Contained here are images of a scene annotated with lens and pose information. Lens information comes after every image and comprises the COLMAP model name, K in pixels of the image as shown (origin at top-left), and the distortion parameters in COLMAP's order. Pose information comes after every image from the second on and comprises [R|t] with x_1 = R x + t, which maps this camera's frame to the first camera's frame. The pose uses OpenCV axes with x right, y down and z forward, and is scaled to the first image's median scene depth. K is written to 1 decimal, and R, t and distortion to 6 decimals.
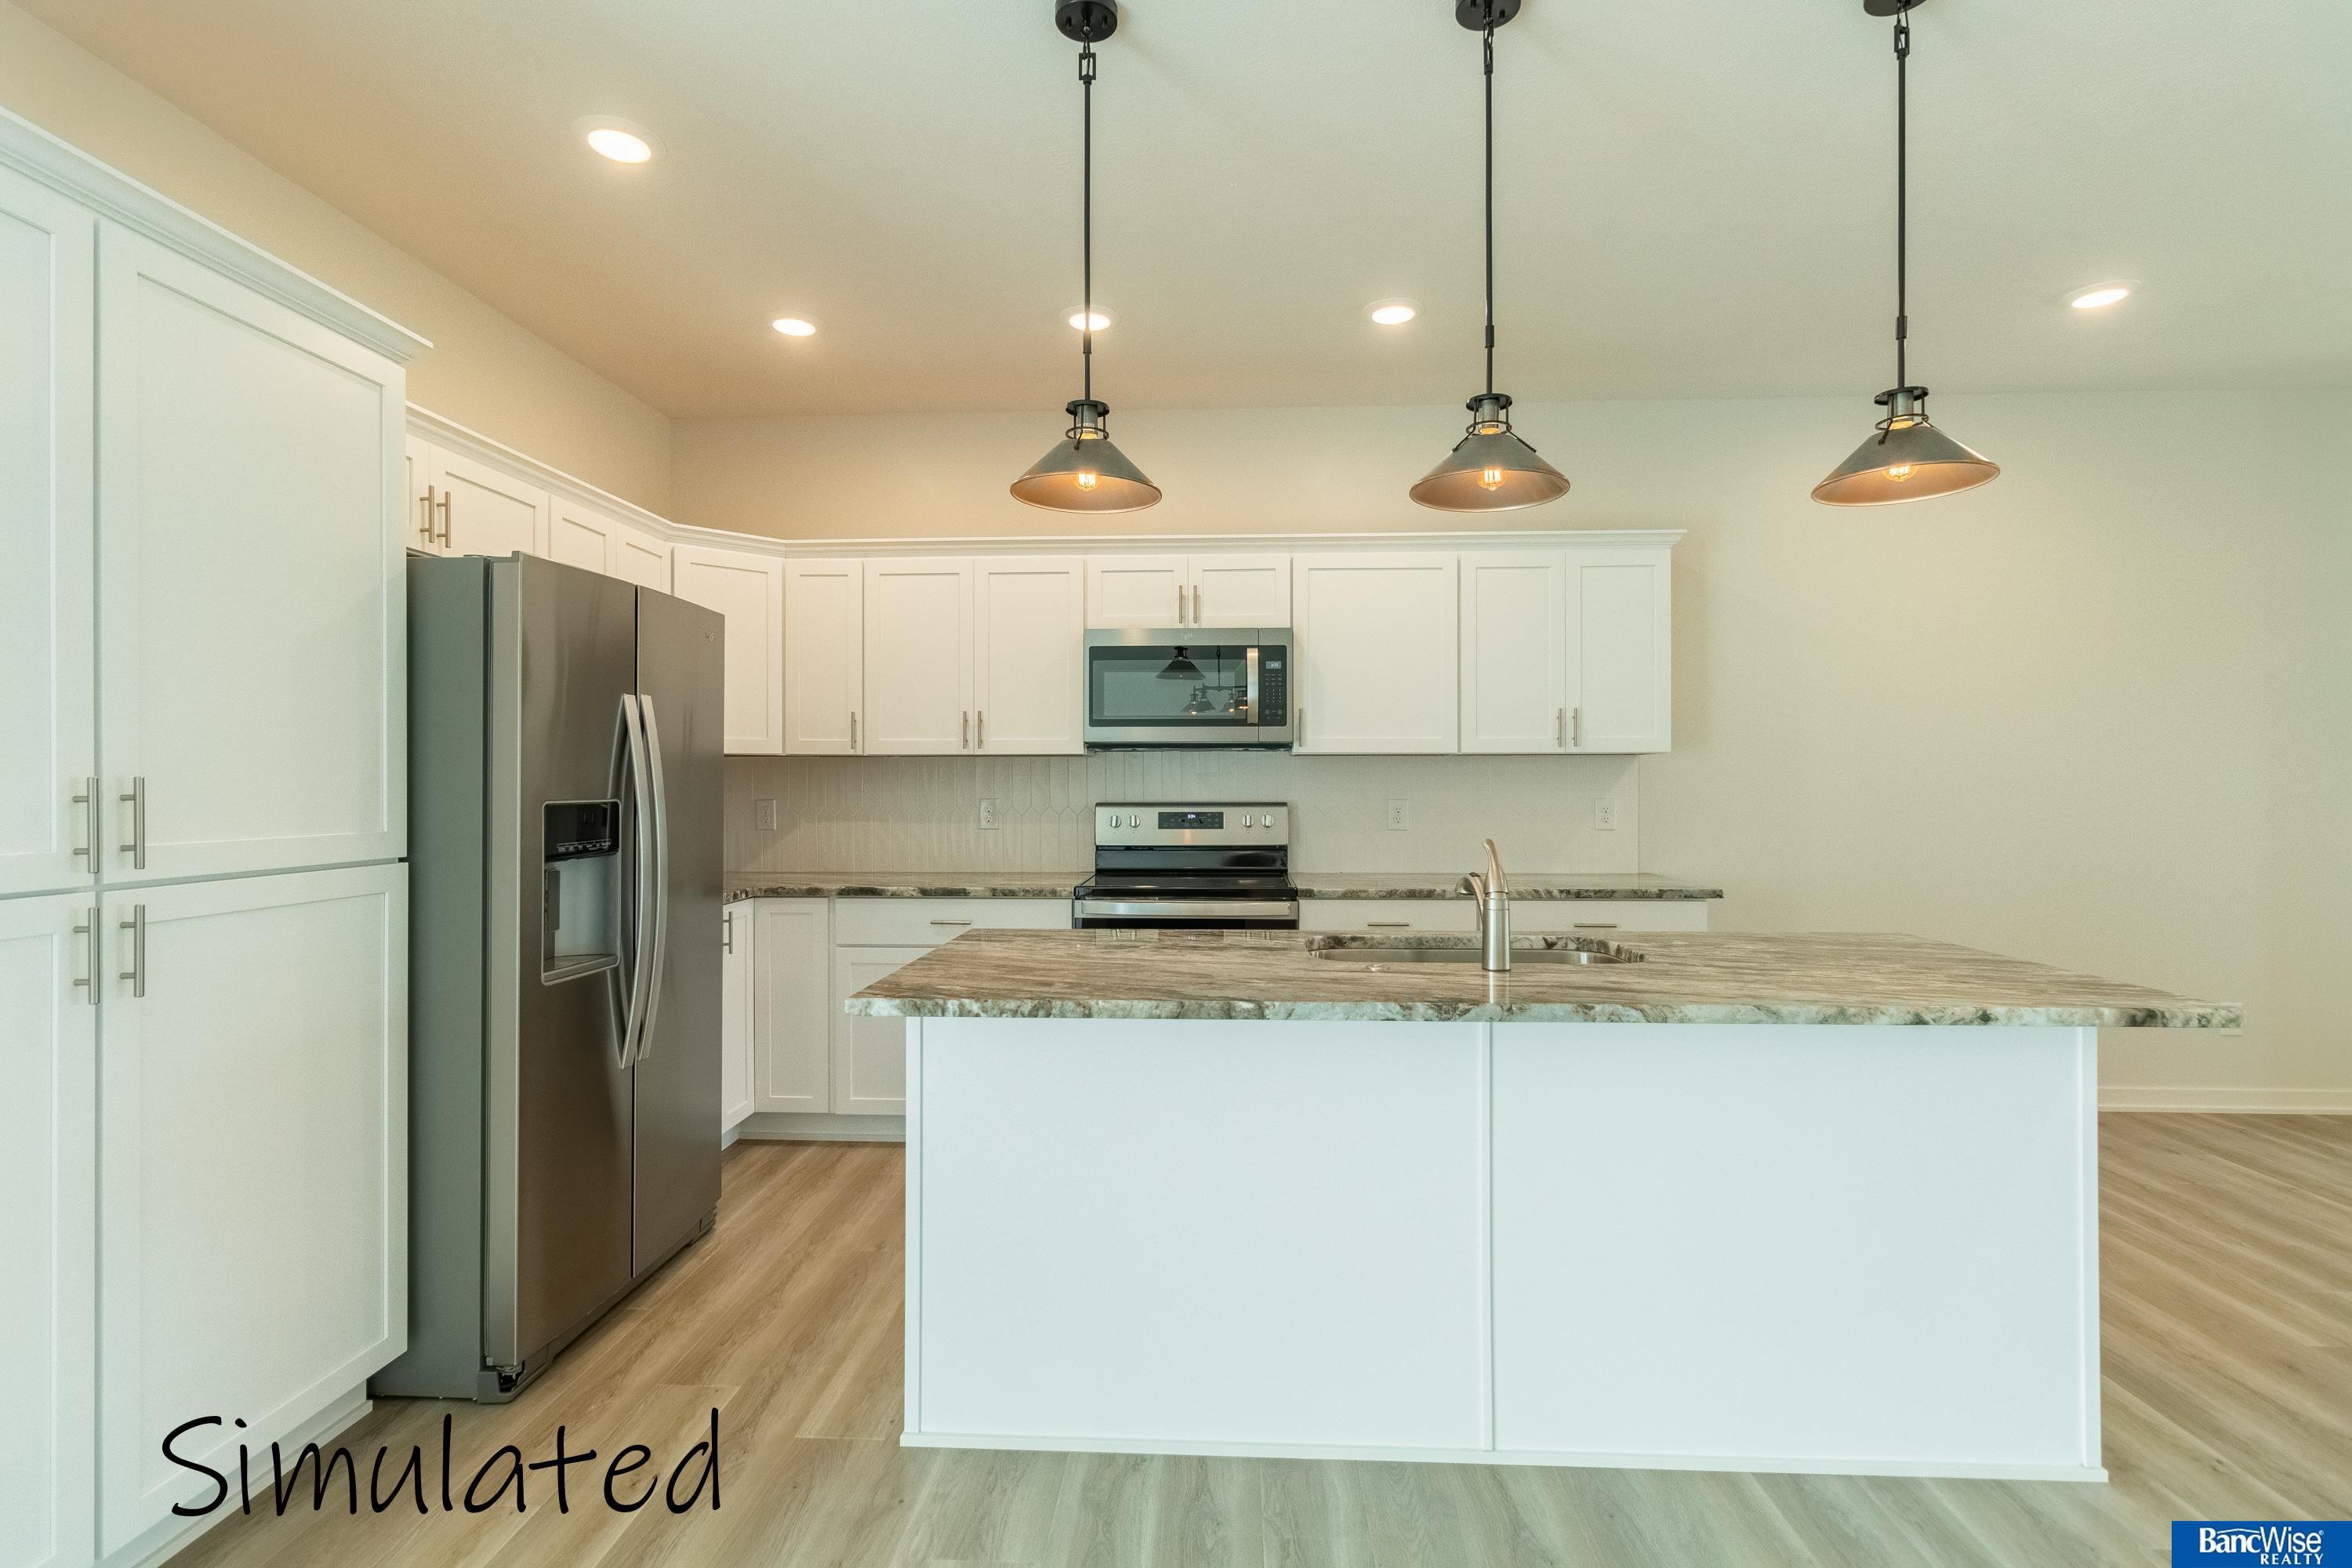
lens RADIAL K [[1110.1, 0, 1137.5], [0, 1110.1, 778.6], [0, 0, 1]] dist [-0.005098, 0.000143]
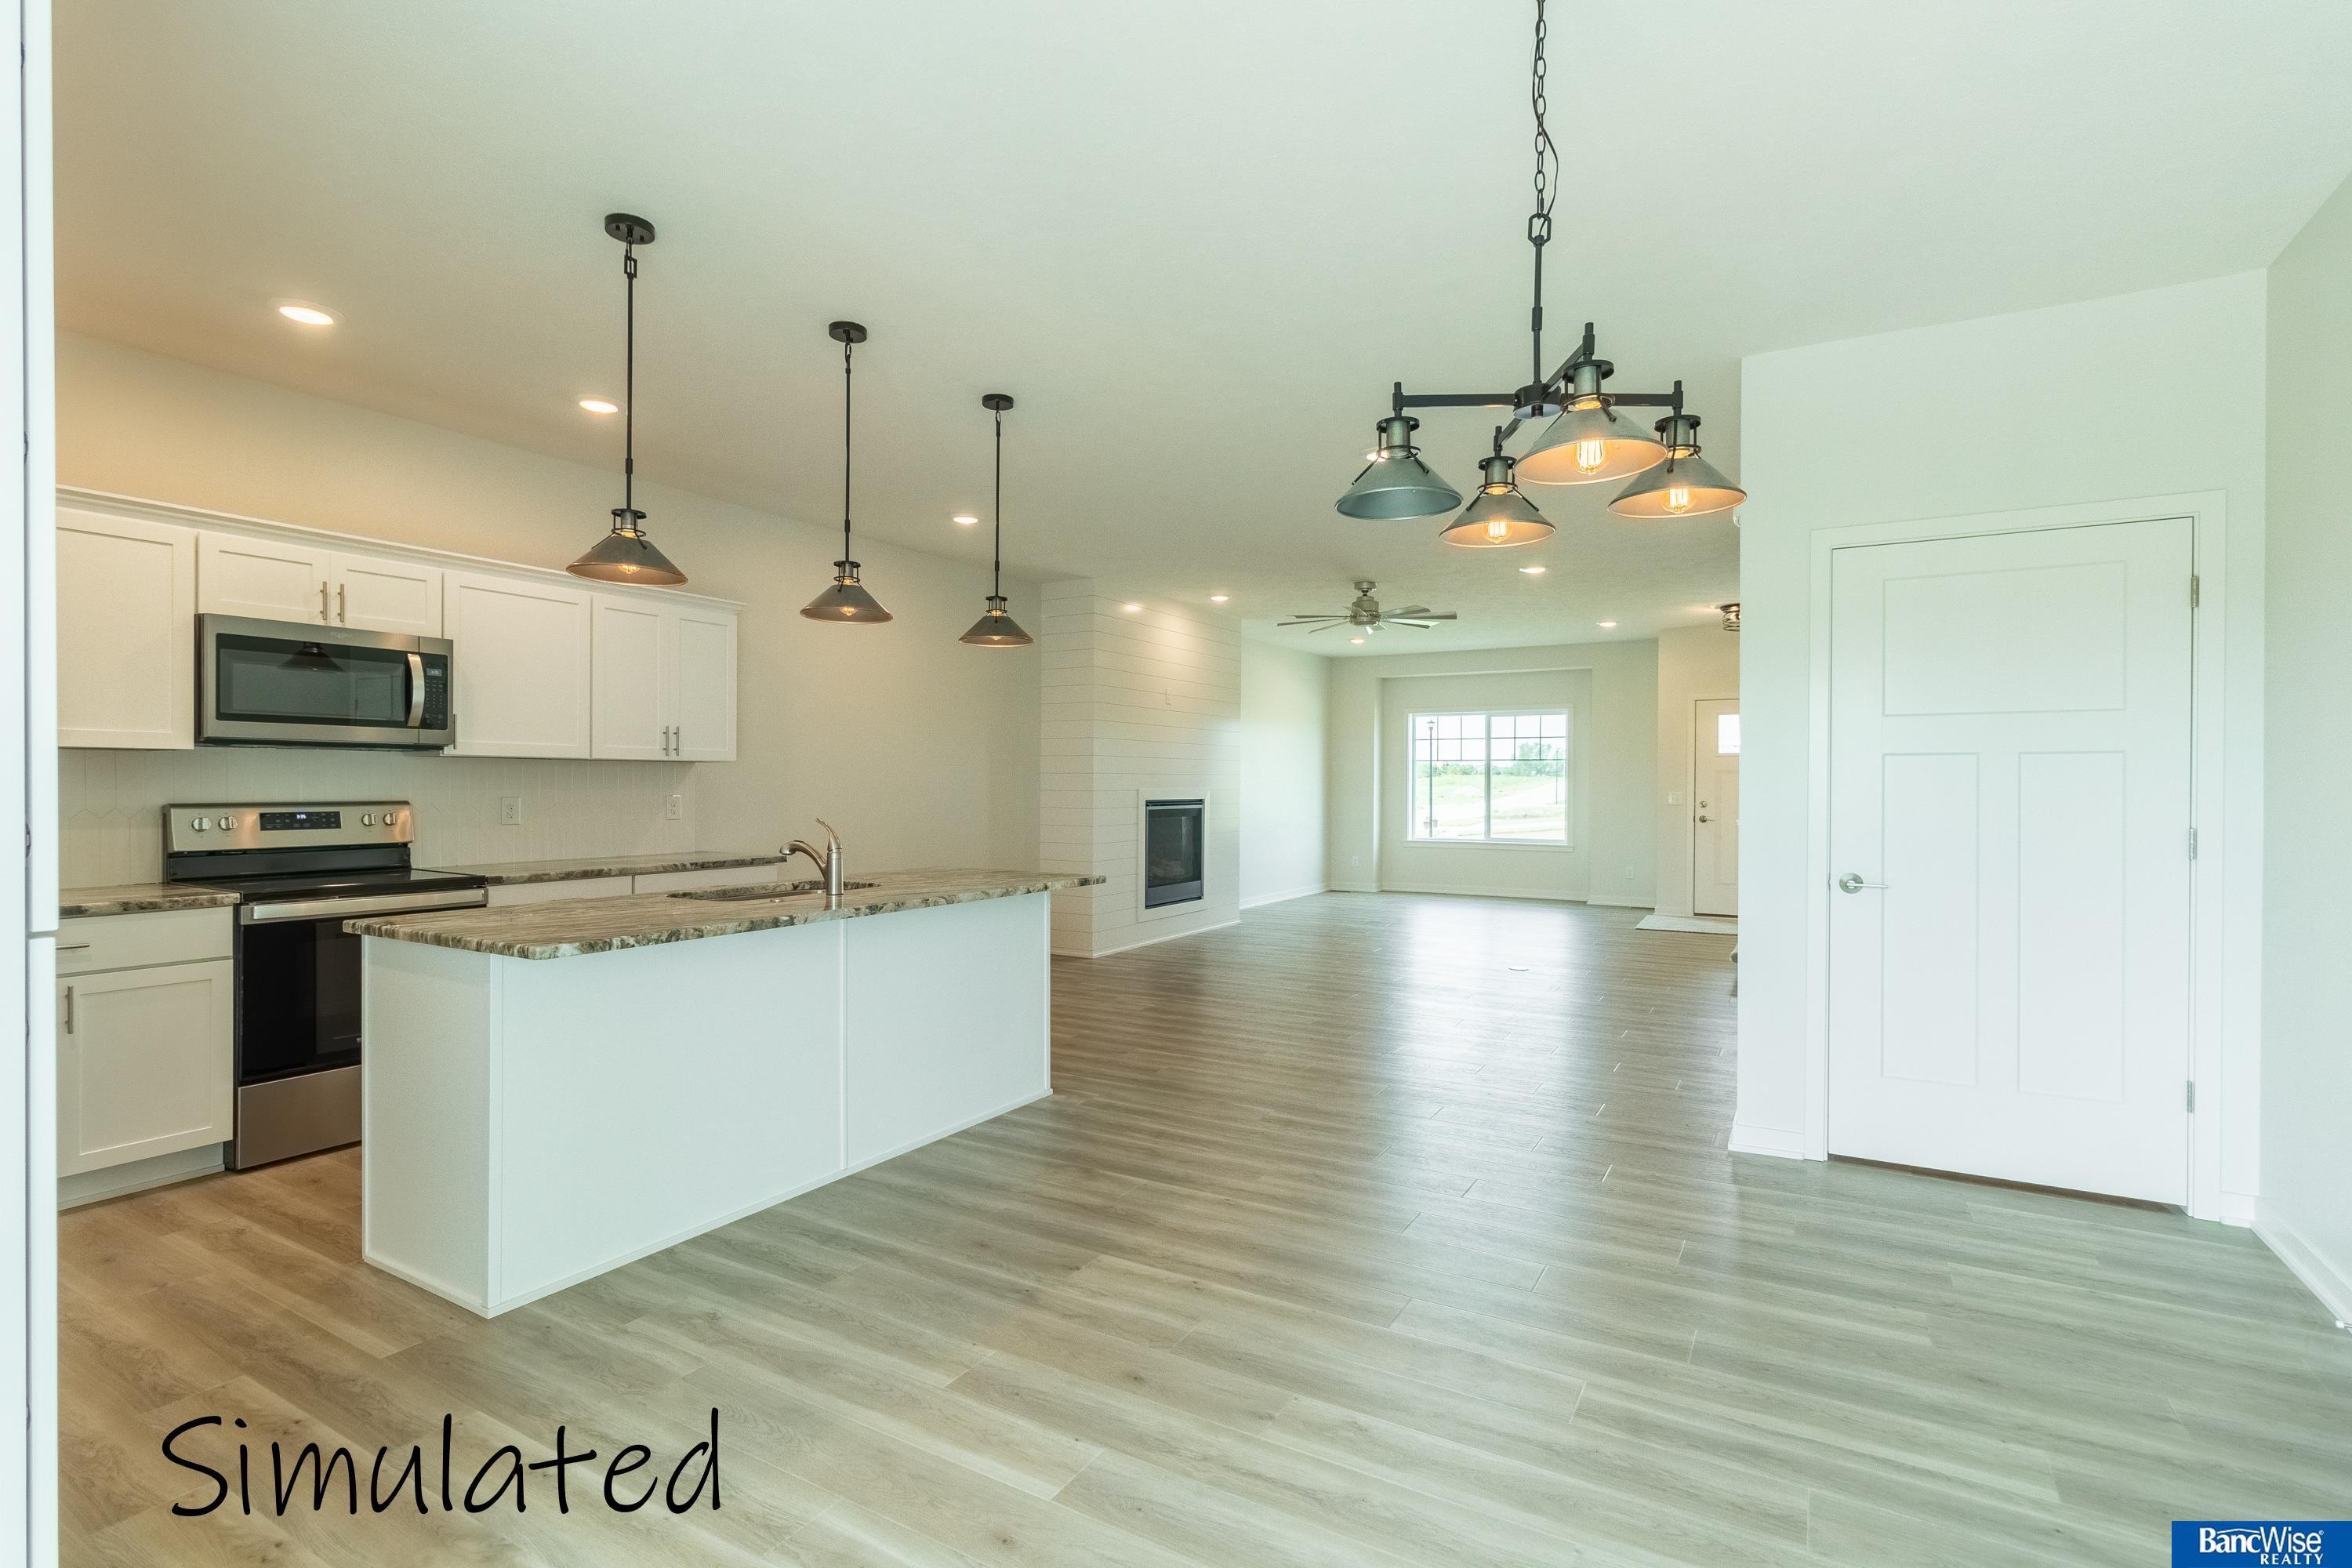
lens RADIAL K [[1110.1, 0, 1183.1], [0, 1110.1, 783.8], [0, 0, 1]] dist [-0.005098, 0.000143]
pose [[0.453954, 0.003485, 0.891018, -0.501149], [-0.008627, 0.999963, 0.000484, -0.001682], [-0.890983, -0.007906, 0.453967, -0.129349]]
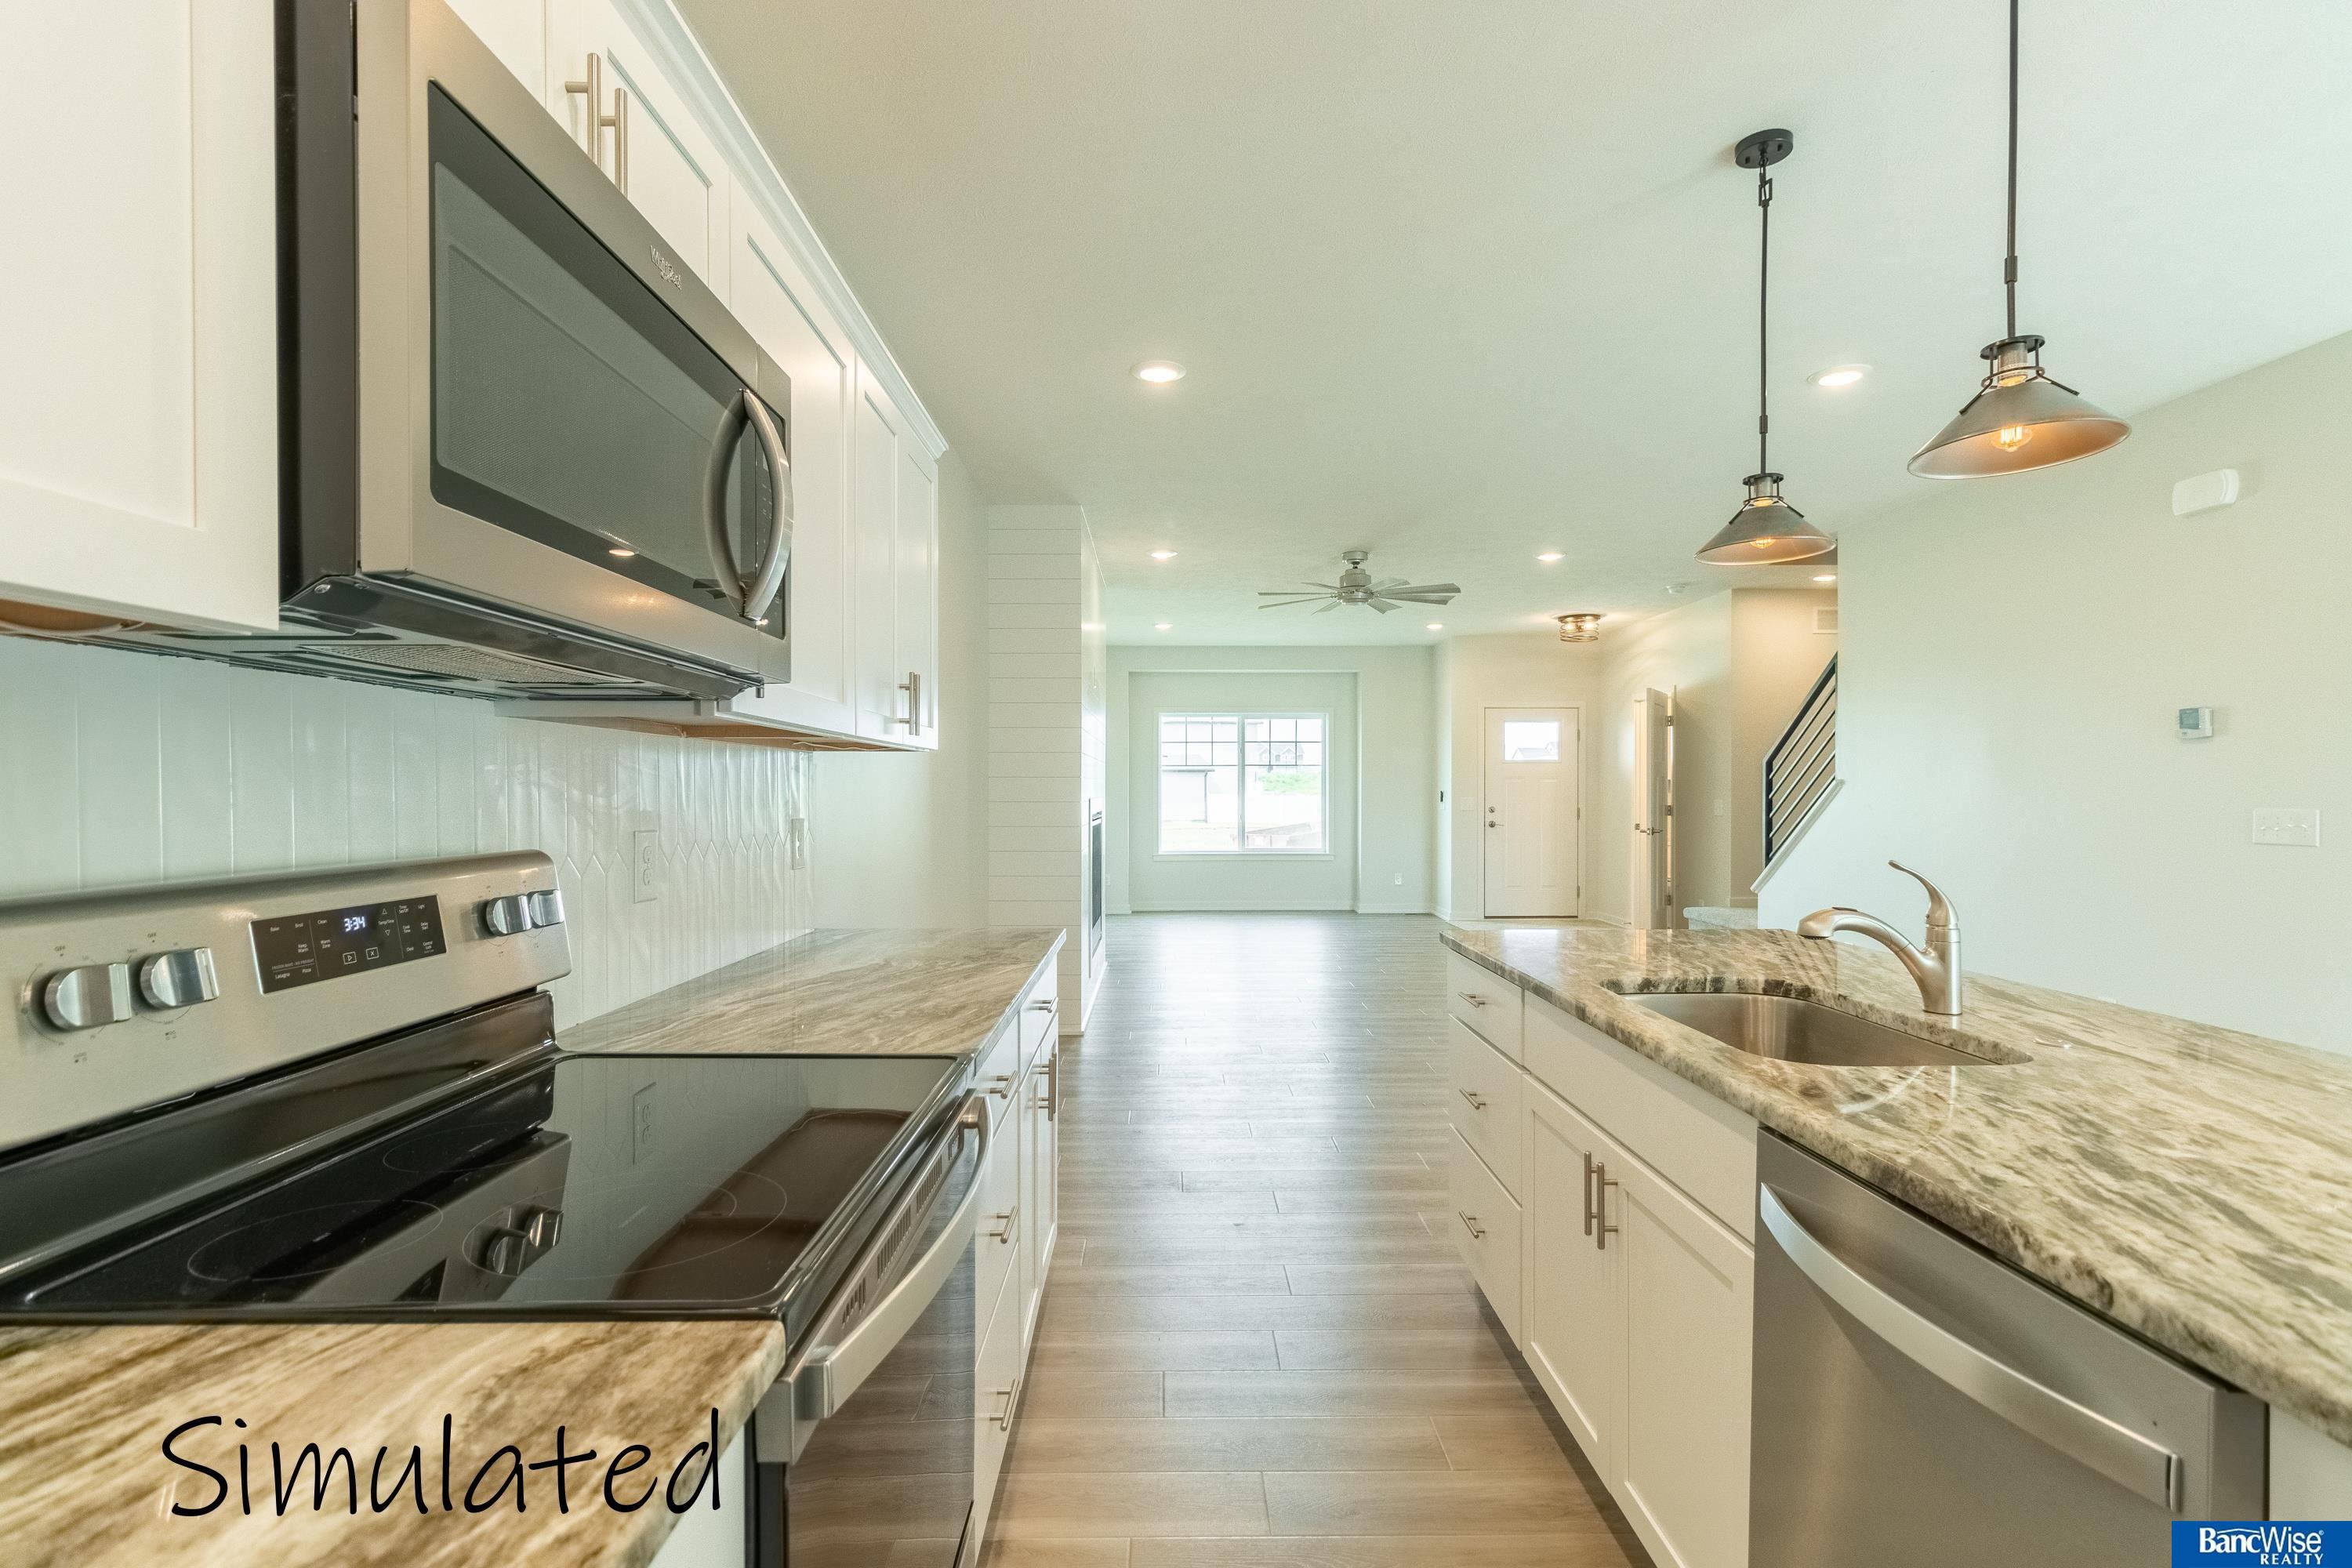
lens RADIAL K [[1110.1, 0, 1178.2], [0, 1110.1, 827.0], [0, 0, 1]] dist [-0.005098, 0.000143]
pose [[-0.074367, -0.029060, 0.996807, -0.244909], [-0.002716, 0.999578, 0.028938, 0.003611], [-0.997227, -0.000555, -0.074414, 0.897858]]
